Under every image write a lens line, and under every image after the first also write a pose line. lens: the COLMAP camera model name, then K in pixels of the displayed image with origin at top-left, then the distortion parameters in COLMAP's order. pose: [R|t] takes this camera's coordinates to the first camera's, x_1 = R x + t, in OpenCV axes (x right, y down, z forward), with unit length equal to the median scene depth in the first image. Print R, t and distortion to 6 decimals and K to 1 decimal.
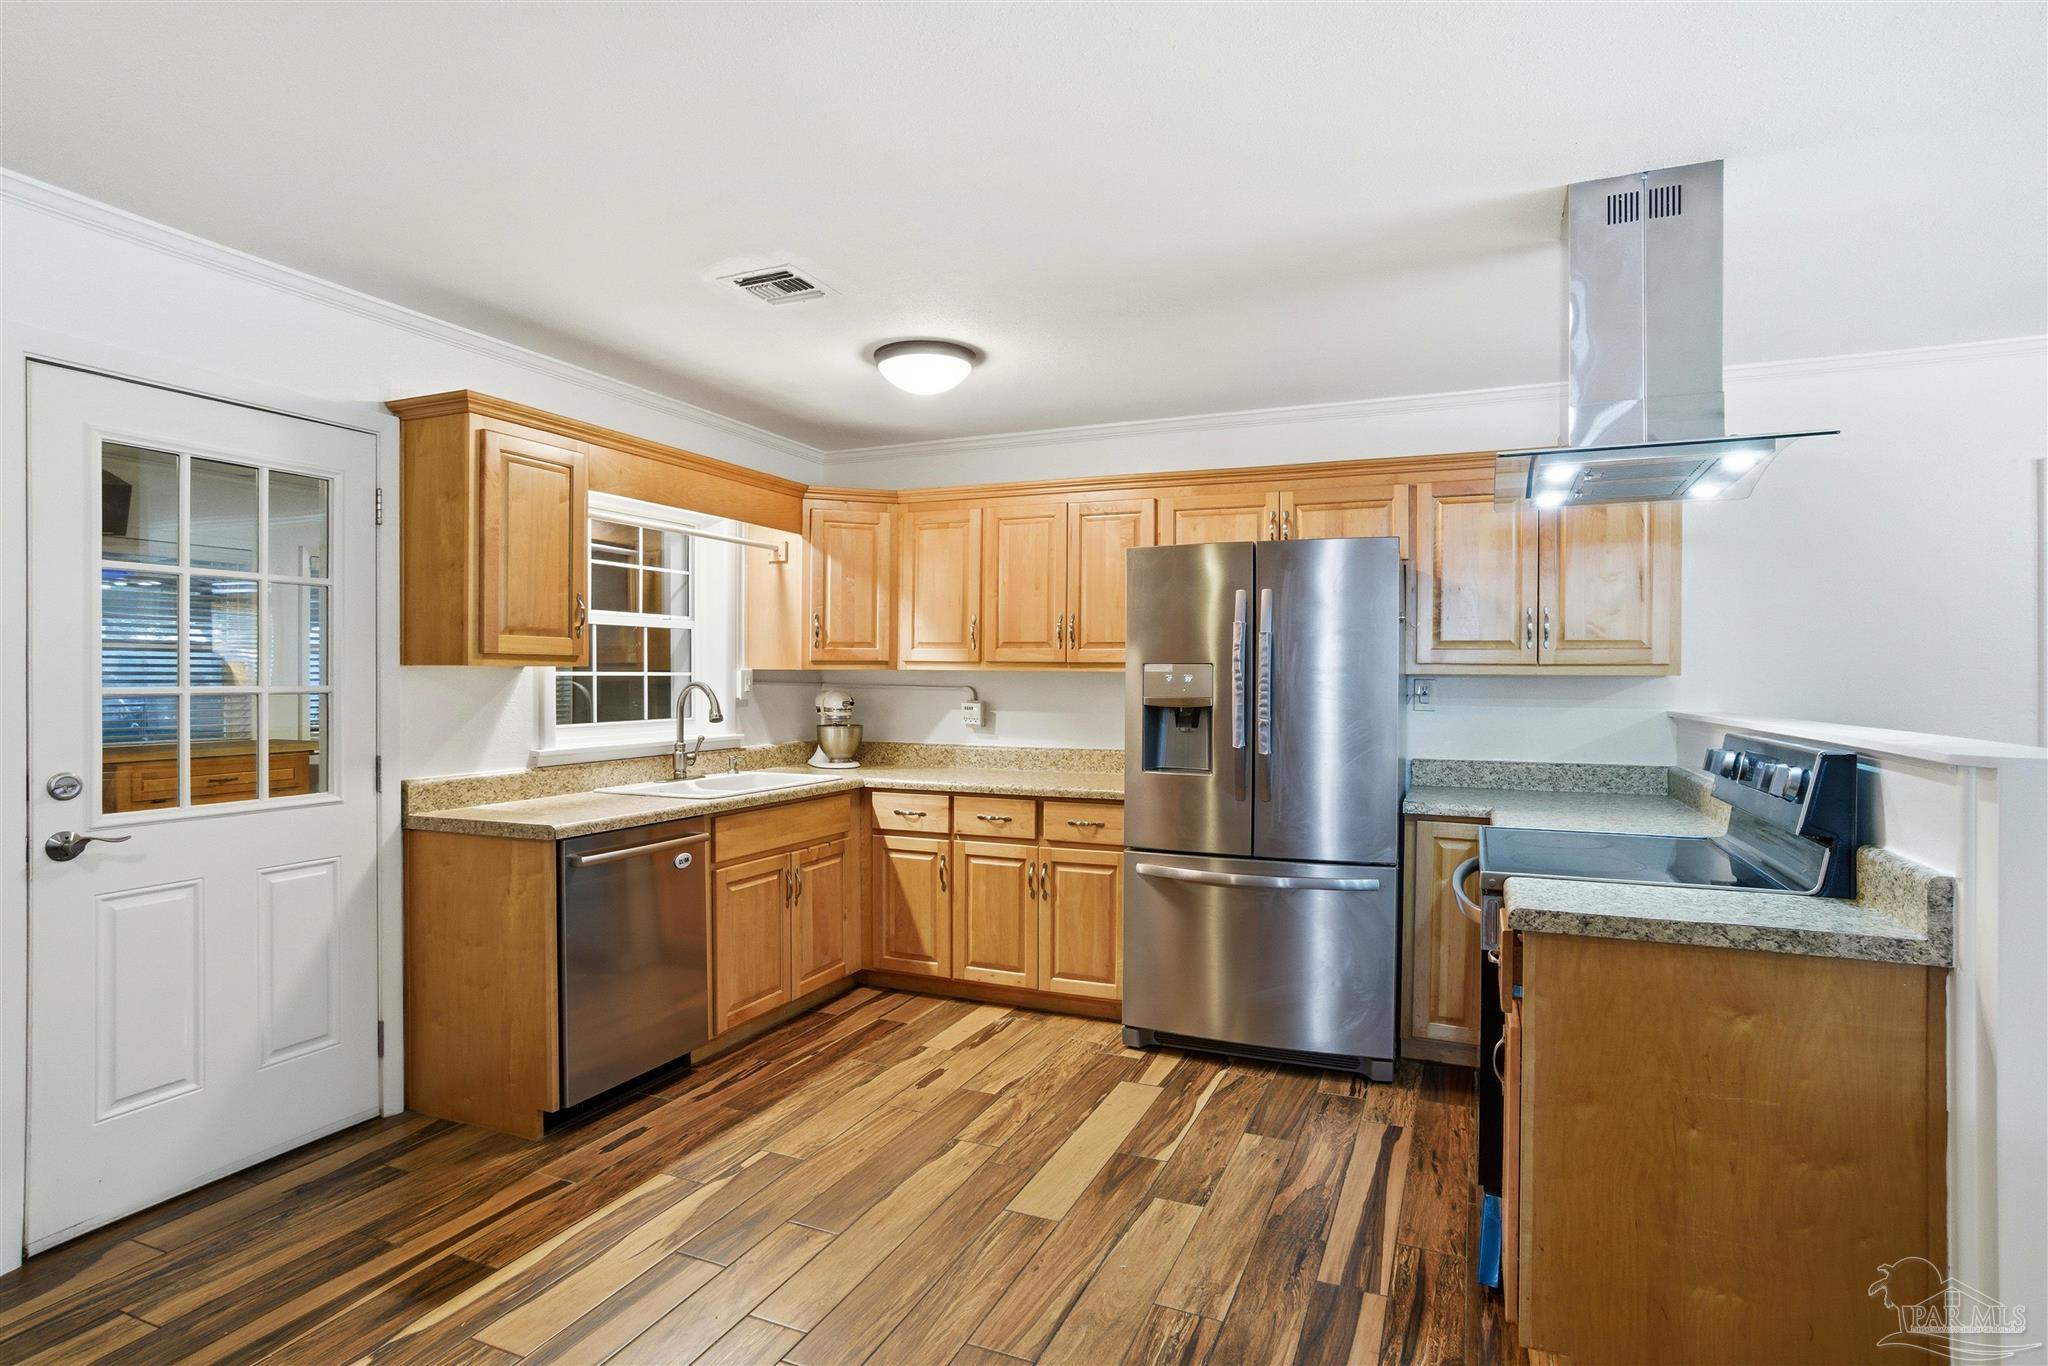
lens RADIAL K [[1095.6, 0, 1020.0], [0, 1095.6, 675.4], [0, 0, 1]] dist [-0.046176, 0.011542]
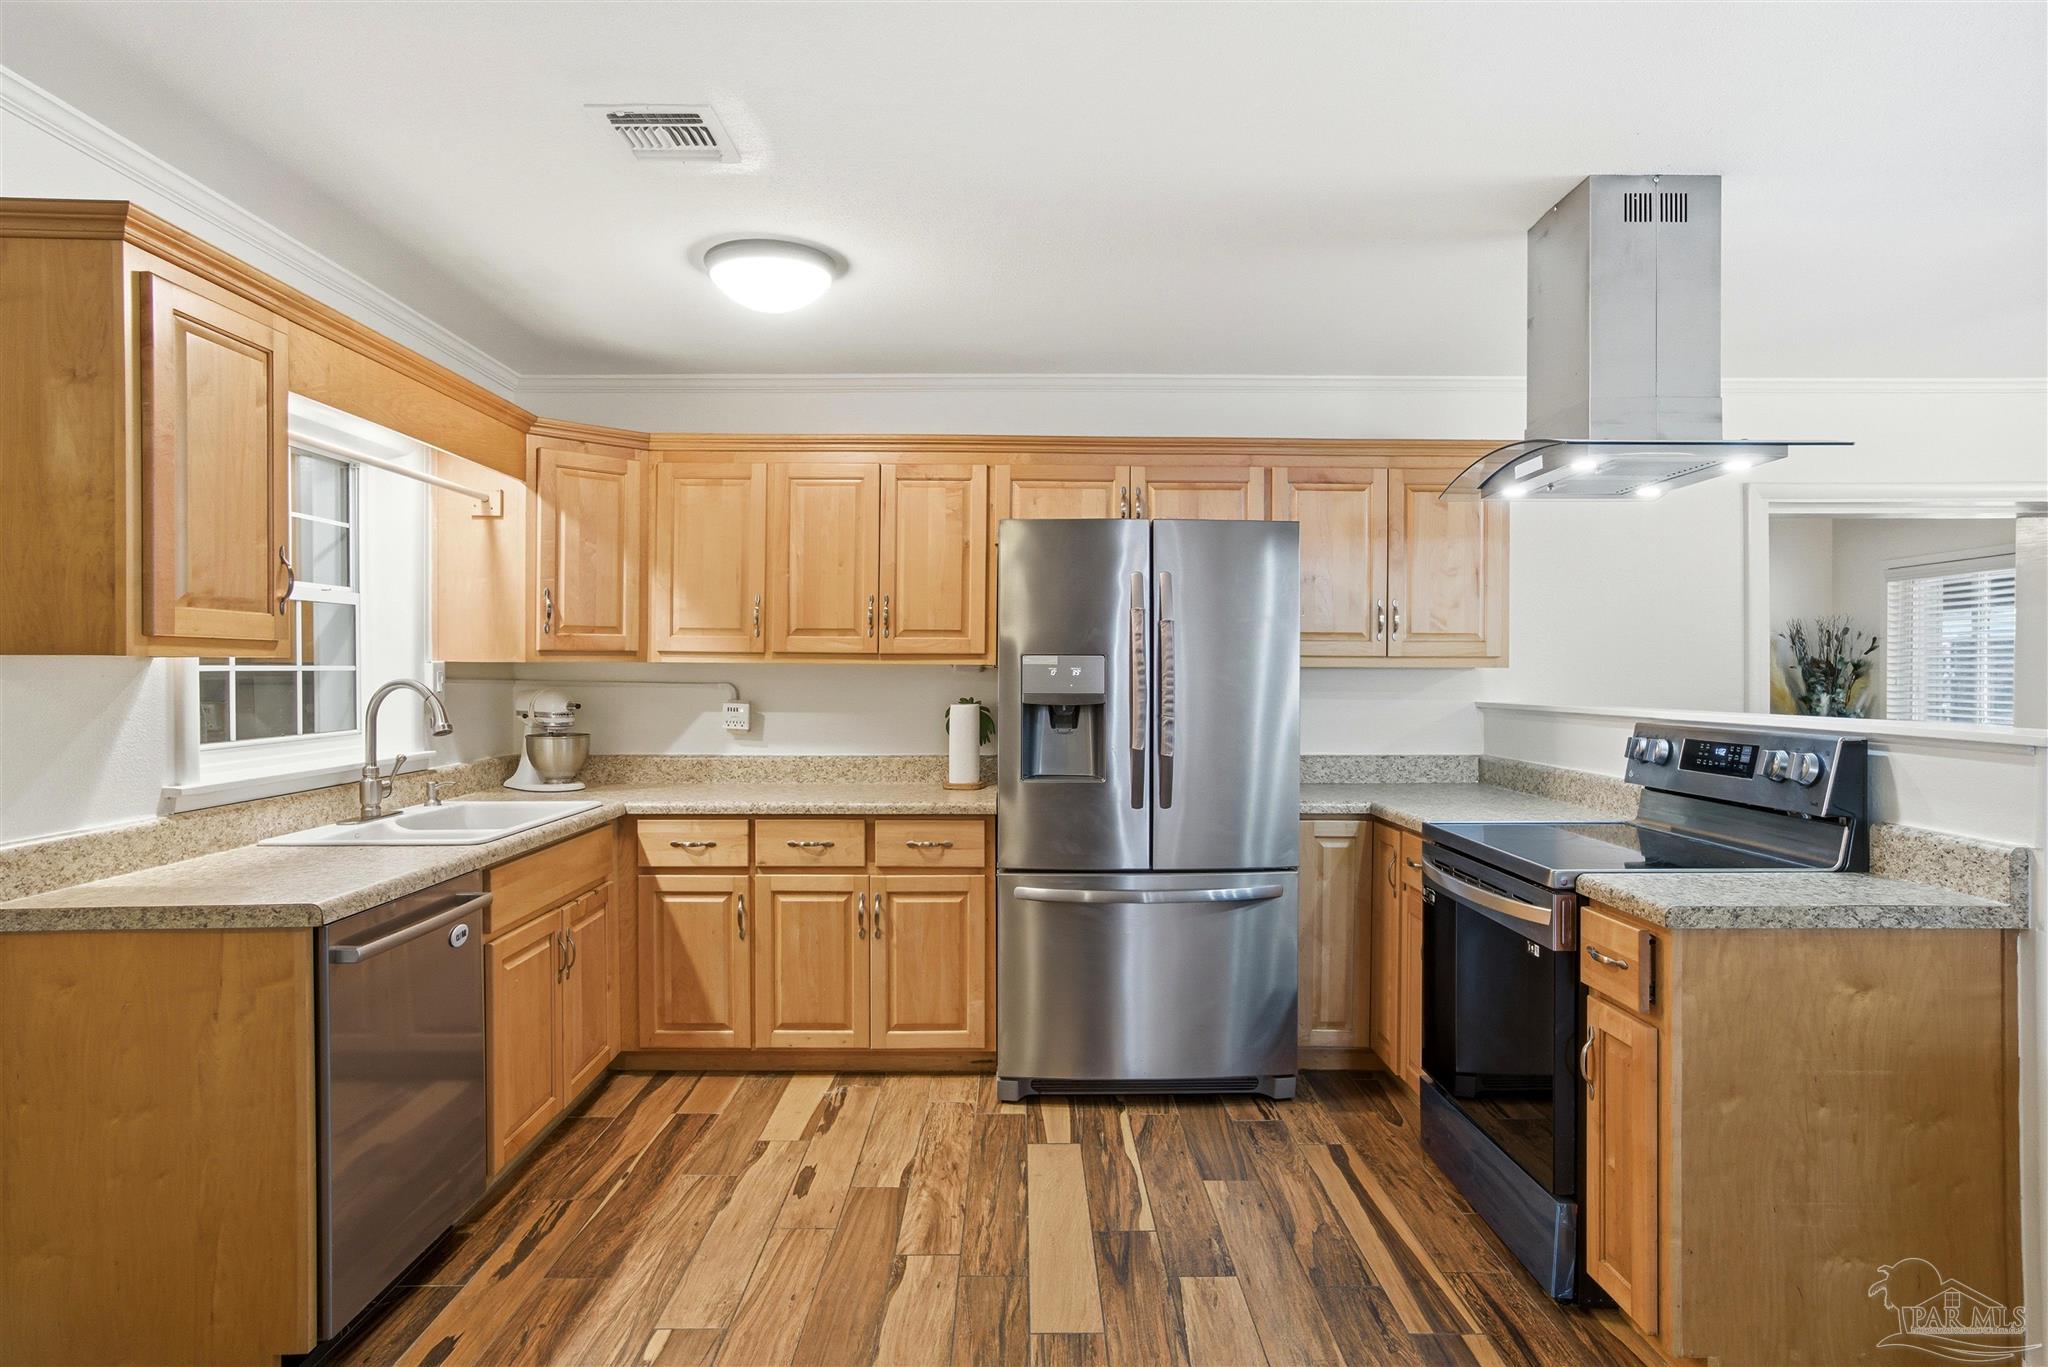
lens RADIAL K [[1179.2, 0, 1046.6], [0, 1179.2, 671.3], [0, 0, 1]] dist [-0.033413, 0.020616]
pose [[0.906140, -0.003261, 0.422965, -0.285209], [0.002079, 0.999993, 0.003255, -0.000932], [-0.422972, -0.002071, 0.906140, 0.163141]]
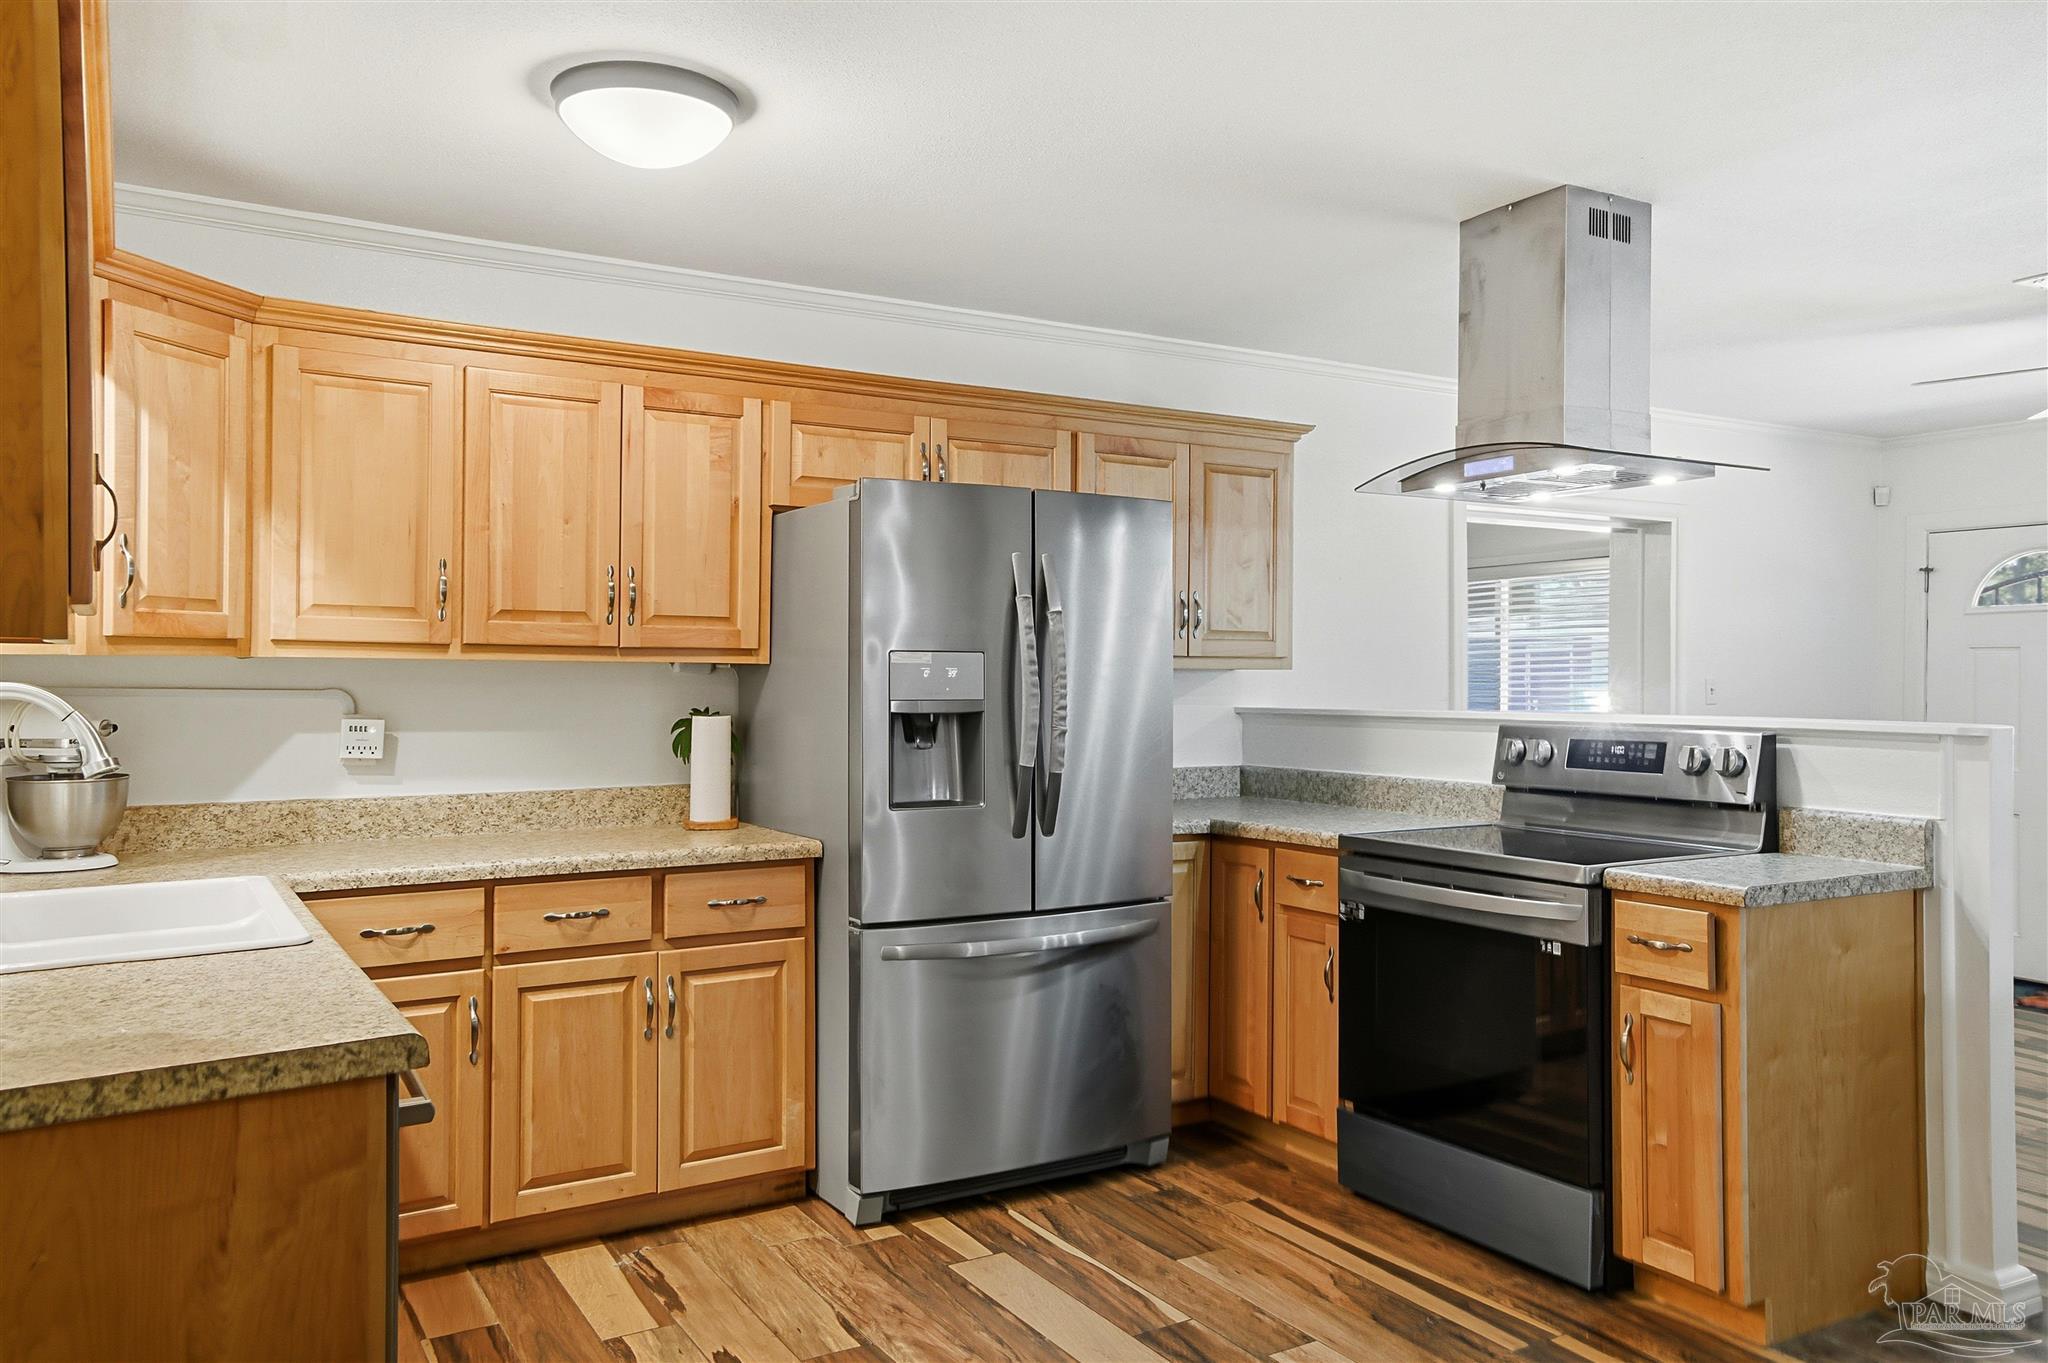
lens RADIAL K [[1545.1, 0, 1079.4], [0, 1545.1, 674.1], [0, 0, 1]] dist [0.011603, 0.033883]
pose [[0.551969, -0.001782, 0.833863, -0.675962], [-0.001351, 0.999994, 0.003031, 0.000604], [-0.833864, -0.002800, 0.551964, 0.404963]]
